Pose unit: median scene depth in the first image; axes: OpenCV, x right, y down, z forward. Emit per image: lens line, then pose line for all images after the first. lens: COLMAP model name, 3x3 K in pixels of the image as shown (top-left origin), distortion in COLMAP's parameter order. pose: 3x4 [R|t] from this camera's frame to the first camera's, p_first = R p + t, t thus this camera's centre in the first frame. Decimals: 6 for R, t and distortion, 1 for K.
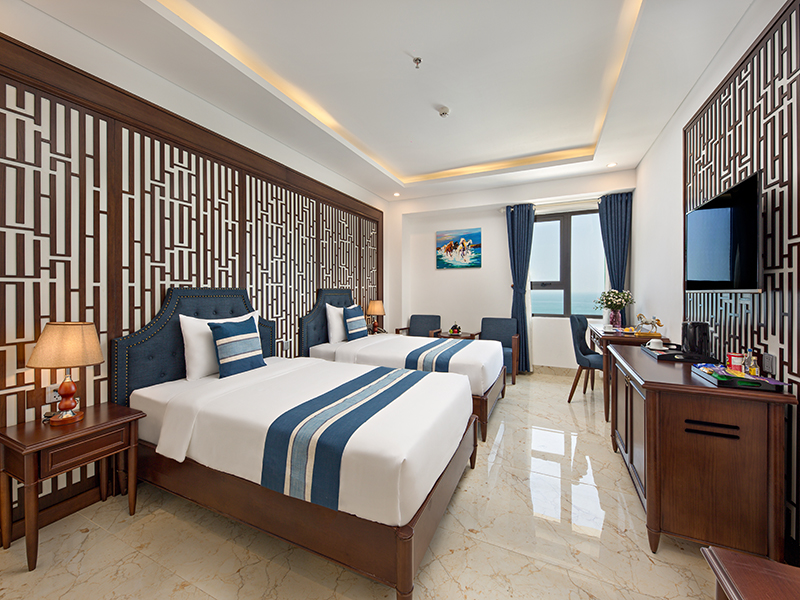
lens RADIAL K [[323.5, 0, 402.0], [0, 323.5, 295.0], [0, 0, 1]] dist [0.000134, -0.000611]
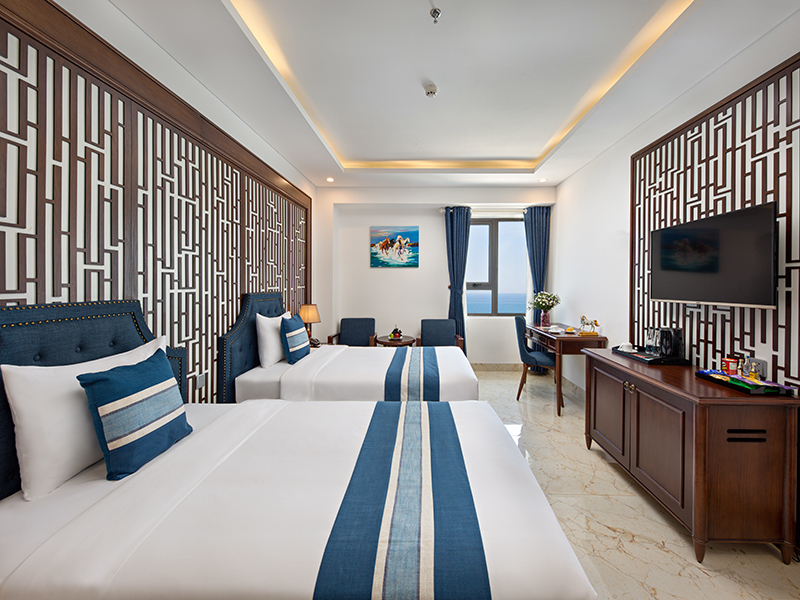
lens RADIAL K [[313.4, 0, 421.1], [0, 313.4, 287.1], [0, 0, 1]] dist [0.012859, -0.010083]
pose [[0.912182, 0.000095, 0.409785, -0.208424], [0.001193, 0.999995, -0.002888, -0.035850], [-0.409784, 0.003124, 0.912177, 0.219243]]
